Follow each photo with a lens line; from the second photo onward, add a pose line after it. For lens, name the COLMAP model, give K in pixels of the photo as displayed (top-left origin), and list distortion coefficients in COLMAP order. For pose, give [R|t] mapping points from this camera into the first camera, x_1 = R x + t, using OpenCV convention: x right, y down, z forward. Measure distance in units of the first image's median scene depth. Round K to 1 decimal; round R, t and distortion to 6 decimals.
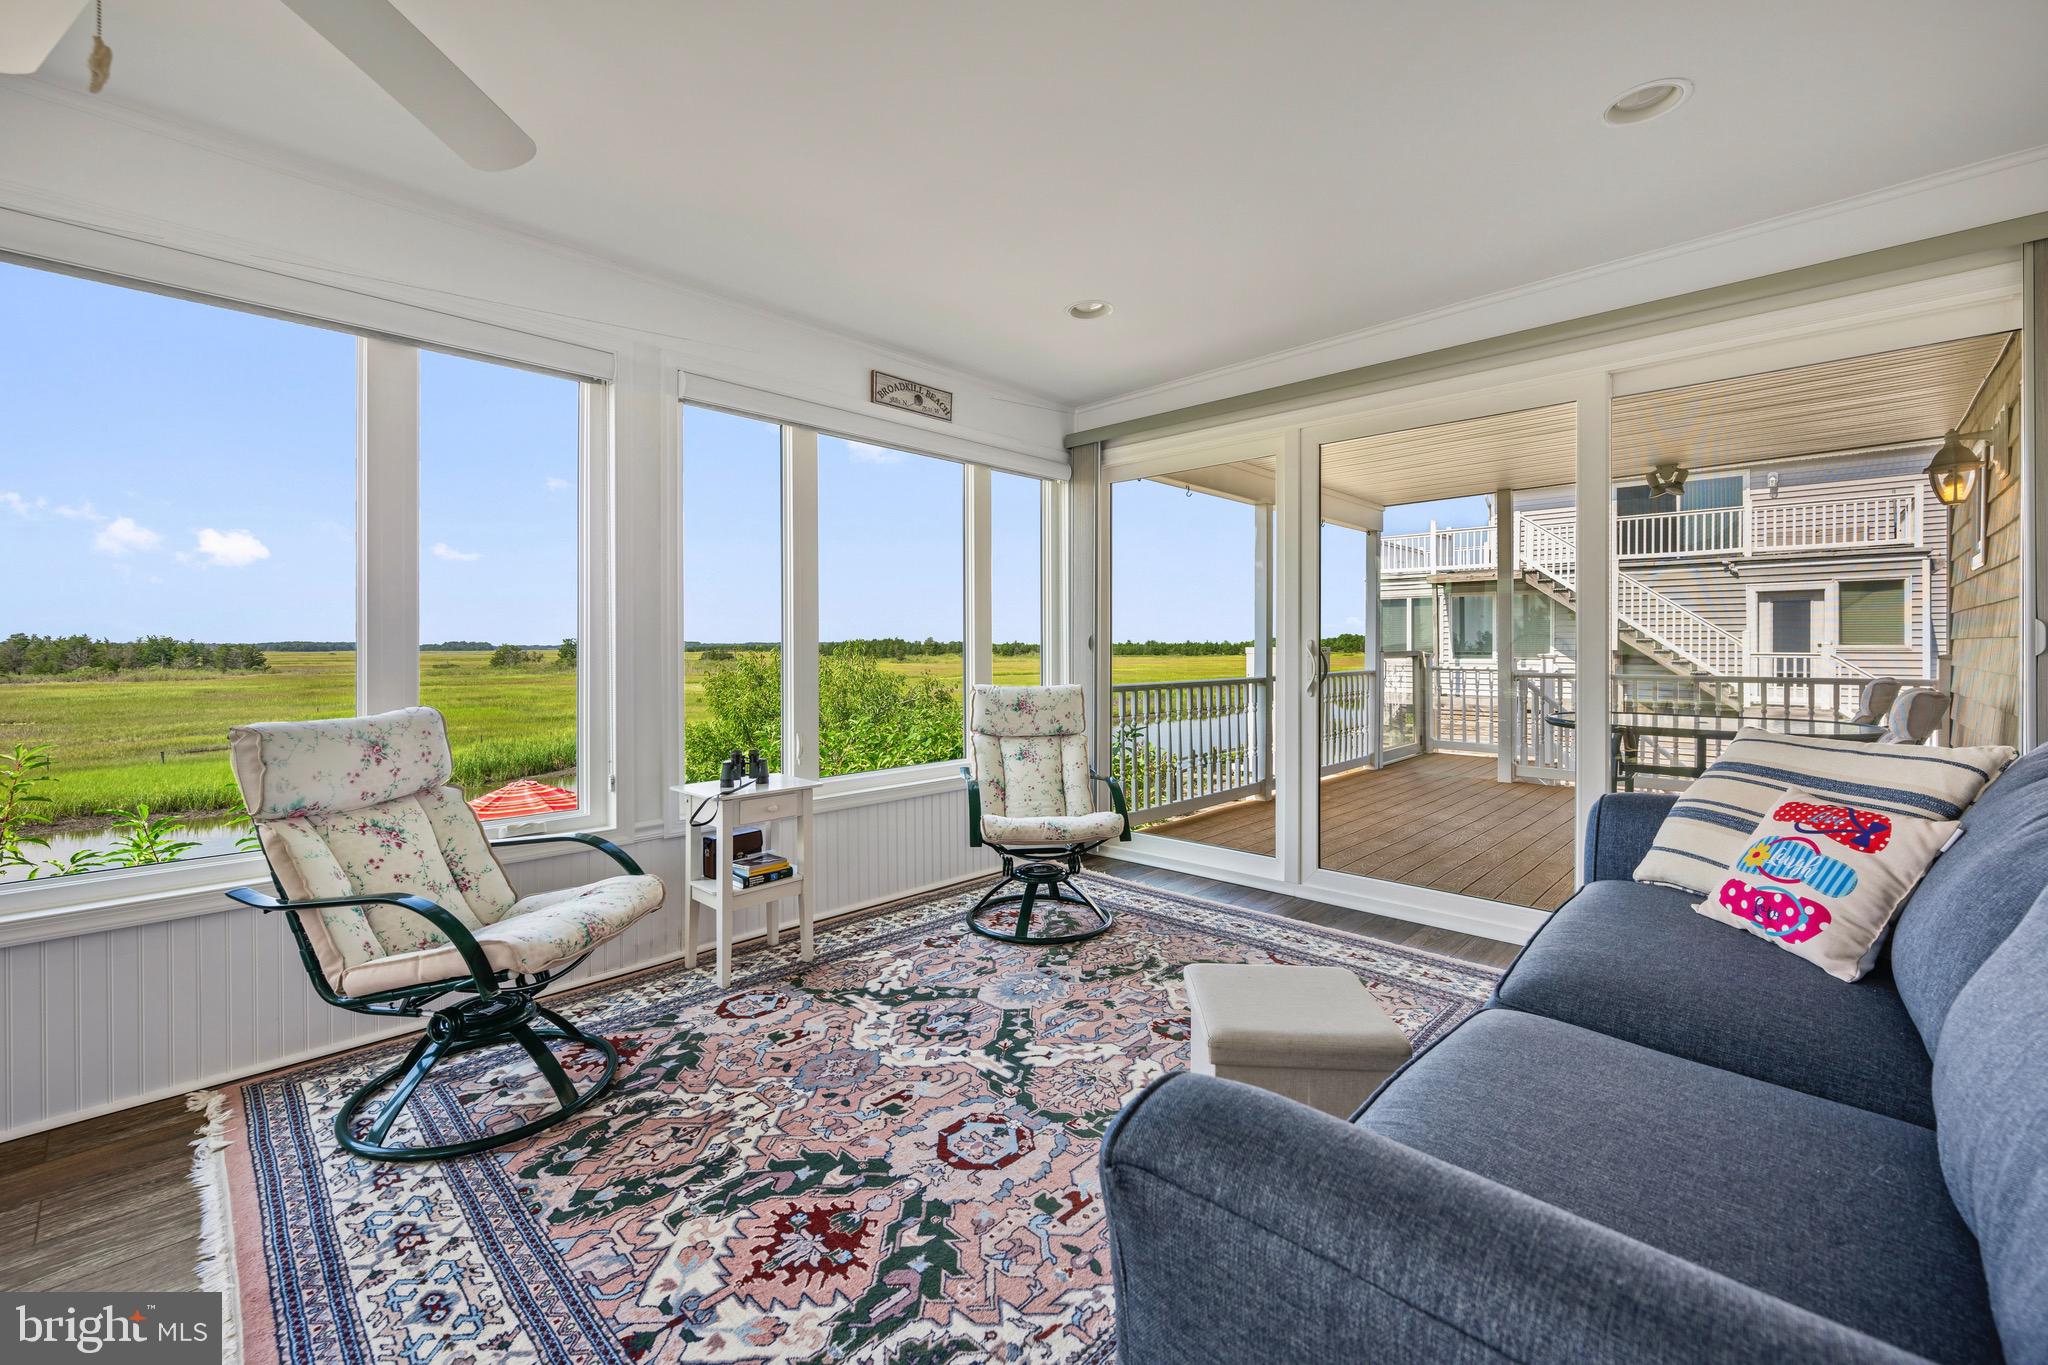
lens RADIAL K [[845.3, 0, 1016.7], [0, 845.3, 656.6], [0, 0, 1]] dist [-0.000647, -0.000356]
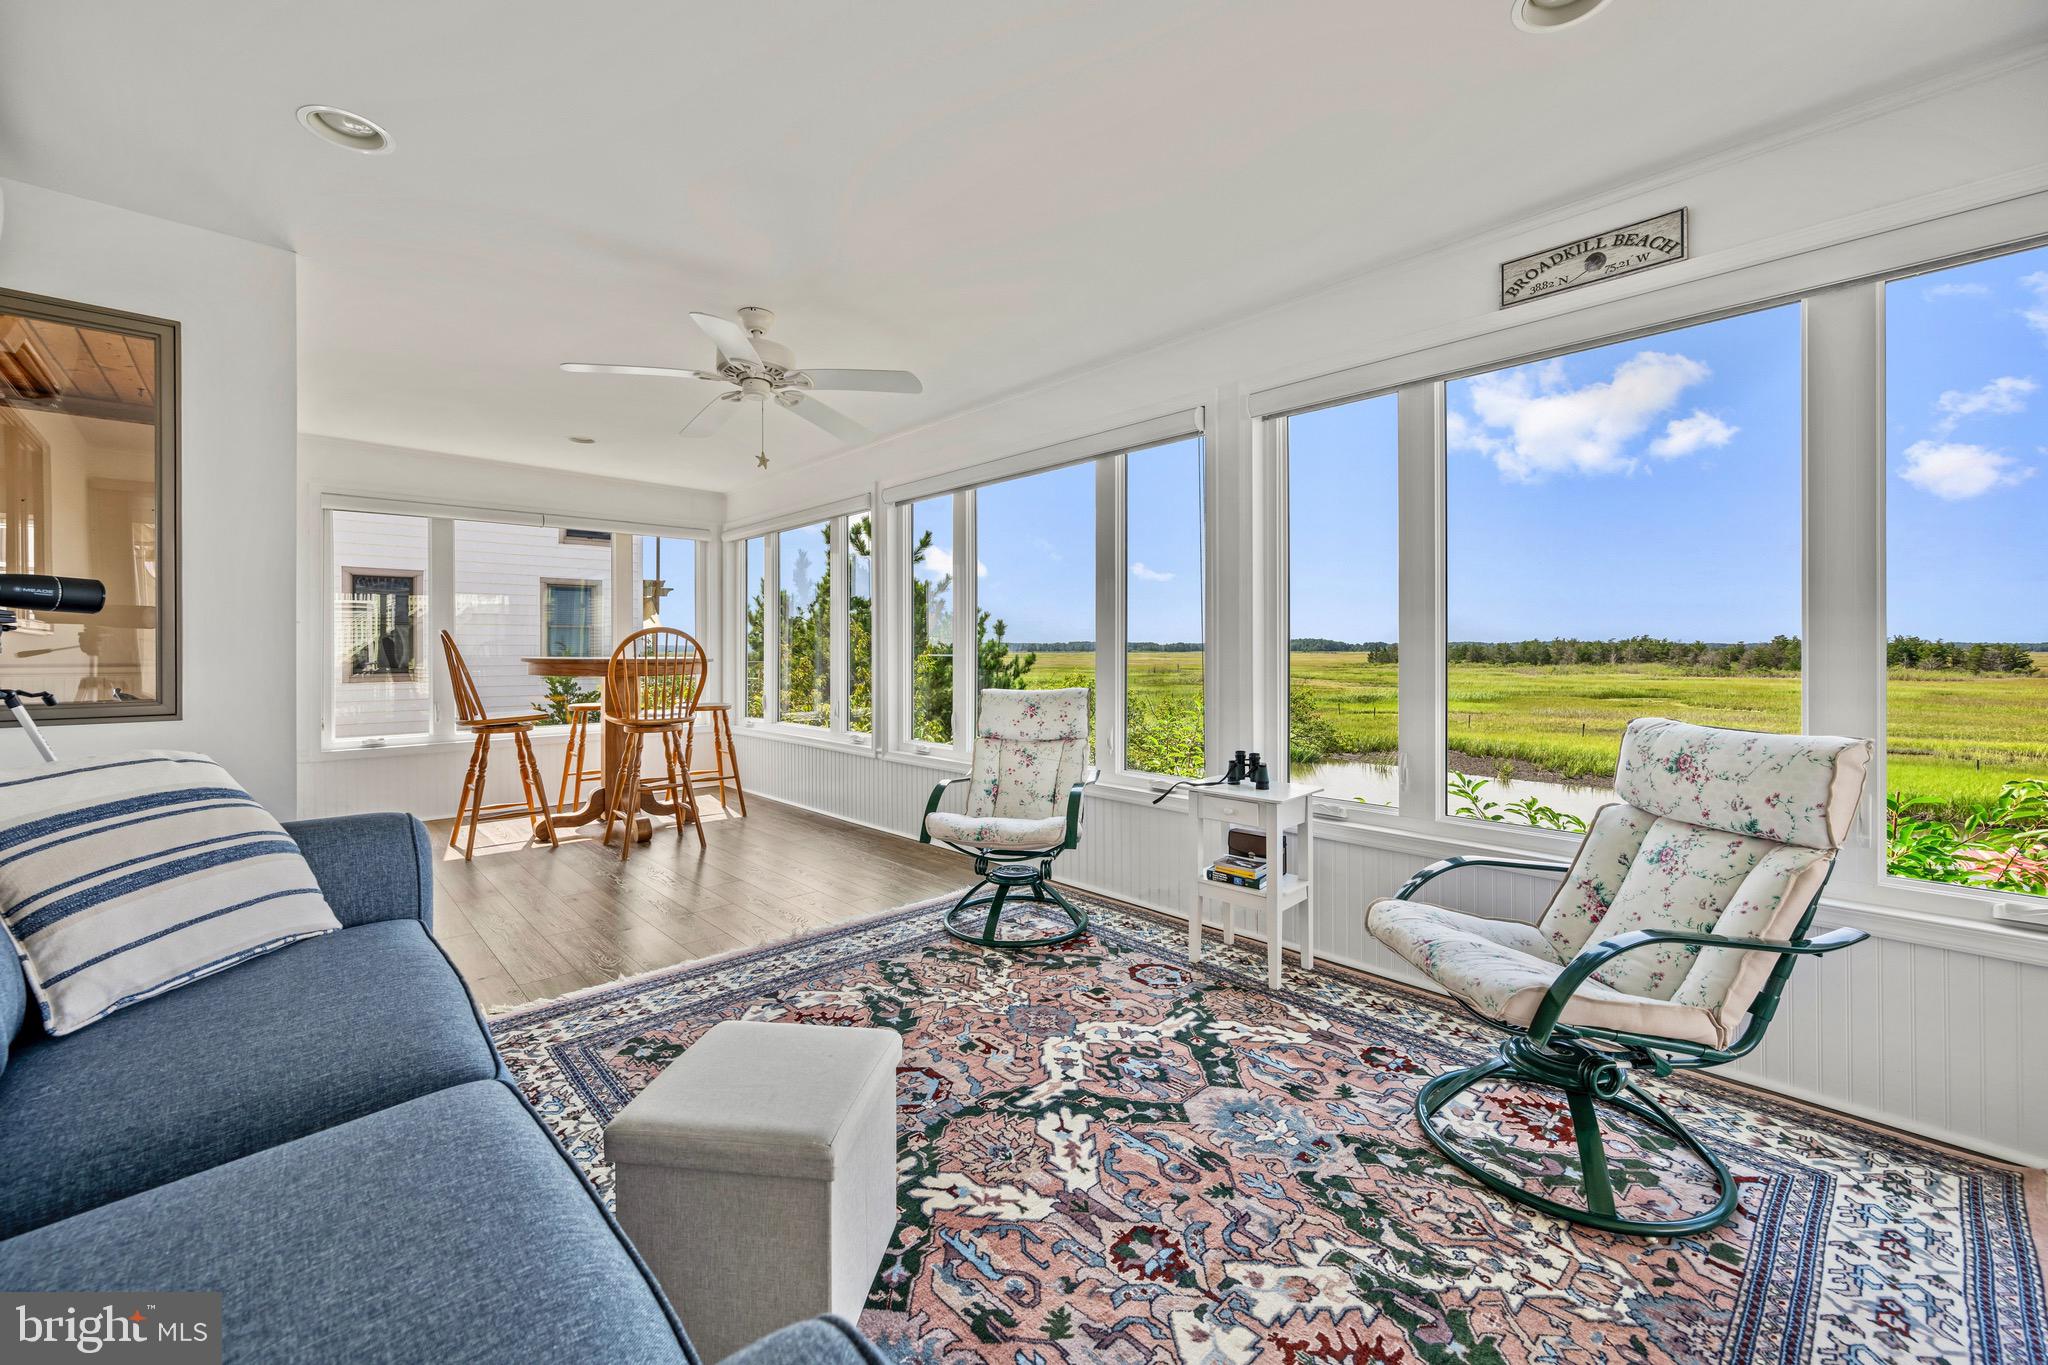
lens RADIAL K [[817.9, 0, 1026.9], [0, 817.9, 655.3], [0, 0, 1]] dist [-0.001175, 0.000046]
pose [[-0.057116, 0.009179, -0.998325, 0.789950], [-0.010233, 0.999900, 0.009779, -0.014841], [0.998315, 0.010774, -0.057016, 0.922468]]
